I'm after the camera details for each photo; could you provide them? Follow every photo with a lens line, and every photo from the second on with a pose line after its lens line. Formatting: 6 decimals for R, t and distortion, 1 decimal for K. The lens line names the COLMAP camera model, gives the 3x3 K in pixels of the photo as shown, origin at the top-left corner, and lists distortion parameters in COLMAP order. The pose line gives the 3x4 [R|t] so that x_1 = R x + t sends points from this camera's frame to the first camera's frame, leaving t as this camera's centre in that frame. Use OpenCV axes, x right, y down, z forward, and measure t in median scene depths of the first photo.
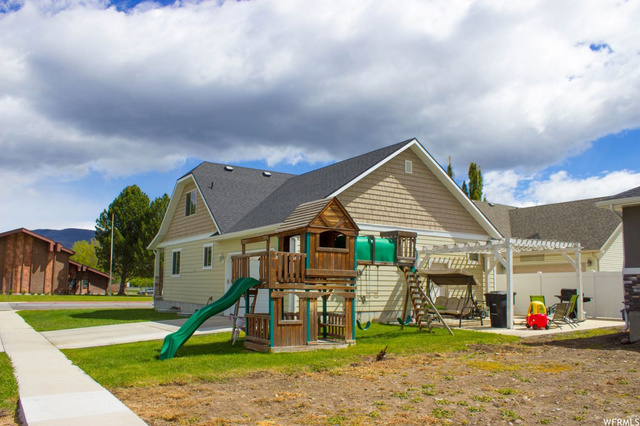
lens RADIAL K [[531.9, 0, 315.6], [0, 531.9, 220.2], [0, 0, 1]] dist [-0.173698, 0.155220]
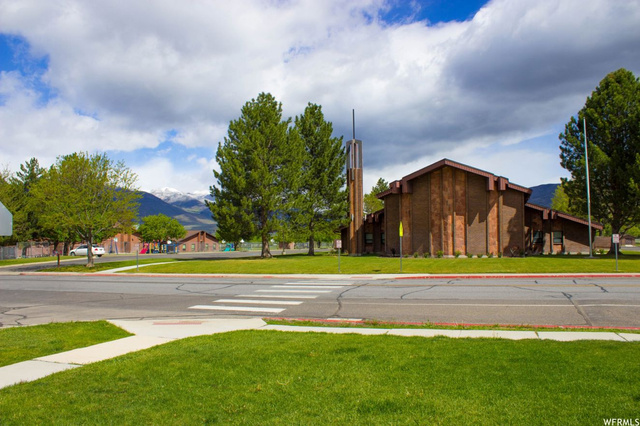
lens RADIAL K [[531.9, 0, 315.6], [0, 531.9, 220.2], [0, 0, 1]] dist [-0.173698, 0.155220]
pose [[0.606619, -0.046232, -0.793648, -0.123440], [0.117092, 0.992616, 0.031676, 0.050099], [0.786323, -0.112145, 0.607553, 0.409869]]
